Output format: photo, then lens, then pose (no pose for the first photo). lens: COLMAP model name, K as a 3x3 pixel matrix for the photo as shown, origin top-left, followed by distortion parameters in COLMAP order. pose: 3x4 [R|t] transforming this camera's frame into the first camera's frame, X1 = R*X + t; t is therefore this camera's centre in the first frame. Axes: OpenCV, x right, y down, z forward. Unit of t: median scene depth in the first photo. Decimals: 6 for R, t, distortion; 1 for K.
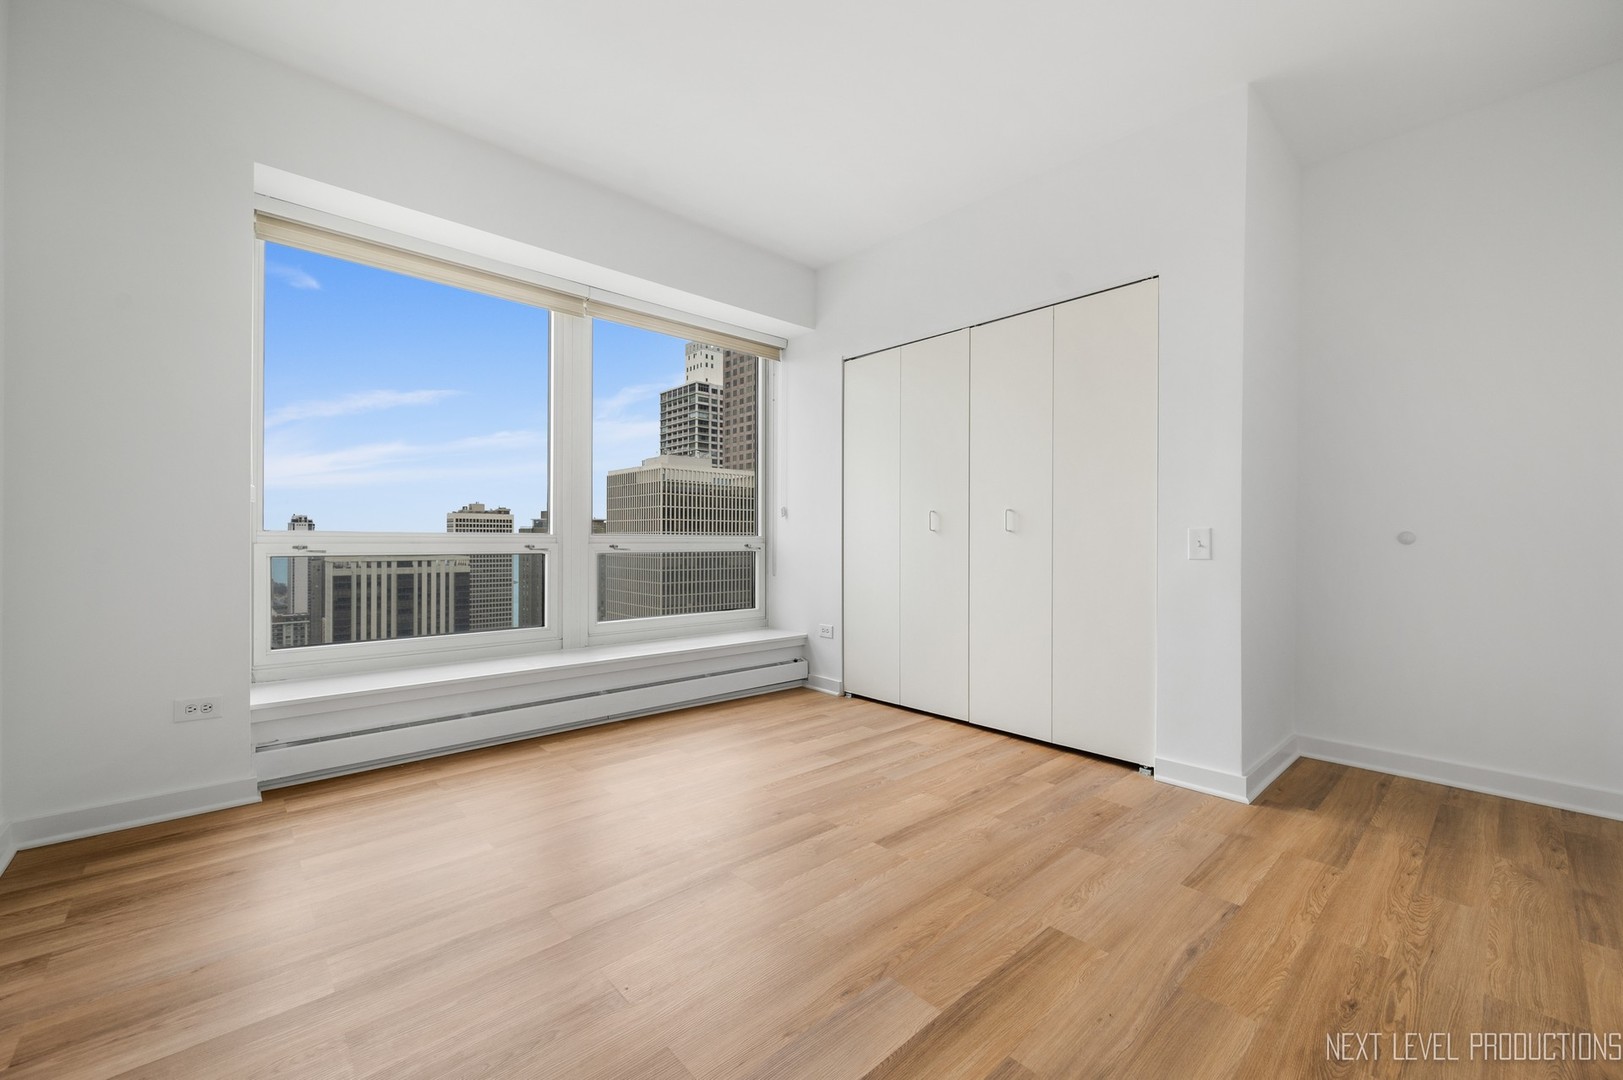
lens RADIAL K [[646.2, 0, 823.2], [0, 646.2, 542.7], [0, 0, 1]] dist [-0.002451, -0.000713]
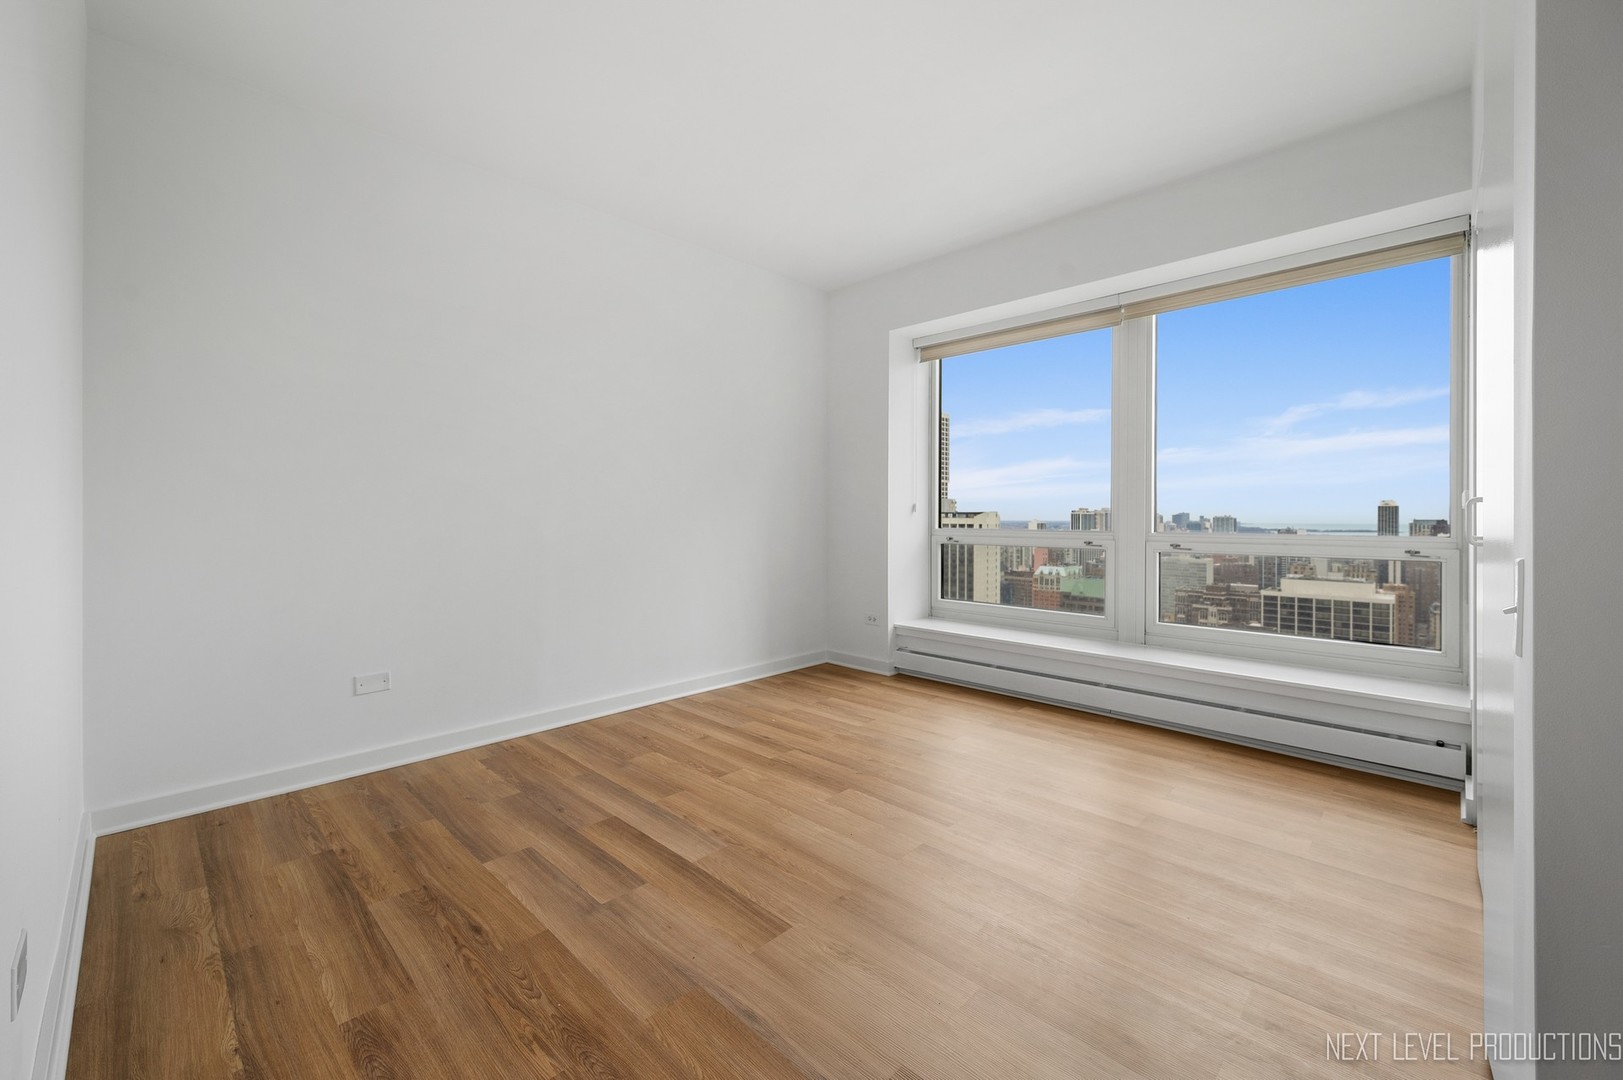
lens RADIAL K [[646.2, 0, 809.5], [0, 646.2, 518.2], [0, 0, 1]] dist [-0.002451, -0.000713]
pose [[0.063282, -0.003380, -0.997990, 0.909973], [-0.009093, 0.999951, -0.003963, -0.039646], [0.997954, 0.009325, 0.063248, 0.623016]]
